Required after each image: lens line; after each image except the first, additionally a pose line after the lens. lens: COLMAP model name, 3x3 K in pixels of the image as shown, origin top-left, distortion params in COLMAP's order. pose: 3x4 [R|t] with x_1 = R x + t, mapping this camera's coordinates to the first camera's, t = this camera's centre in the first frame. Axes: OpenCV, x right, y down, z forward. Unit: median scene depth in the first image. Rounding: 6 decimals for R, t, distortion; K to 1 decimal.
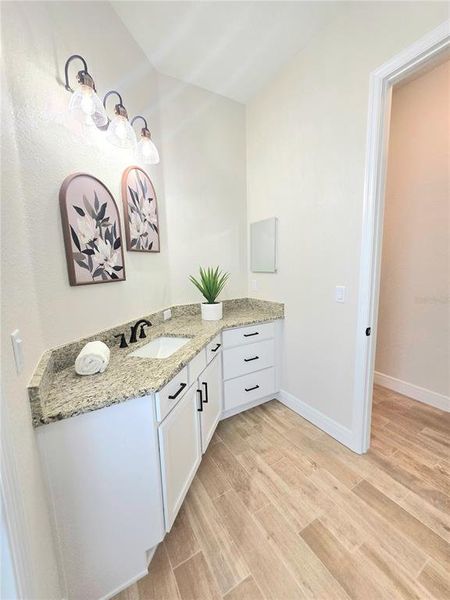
lens RADIAL K [[240.9, 0, 229.0], [0, 240.9, 298.7], [0, 0, 1]] dist [0.001320, 0.000511]
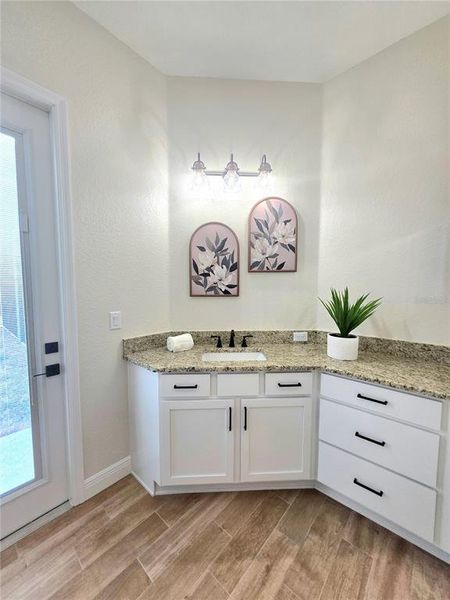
lens RADIAL K [[240.9, 0, 227.5], [0, 240.9, 301.8], [0, 0, 1]] dist [0.001320, 0.000511]
pose [[0.299675, 0.089912, -0.949795, 0.749830], [-0.141881, 0.988679, 0.048828, -0.103764], [0.943432, 0.120125, 0.309039, 0.590894]]
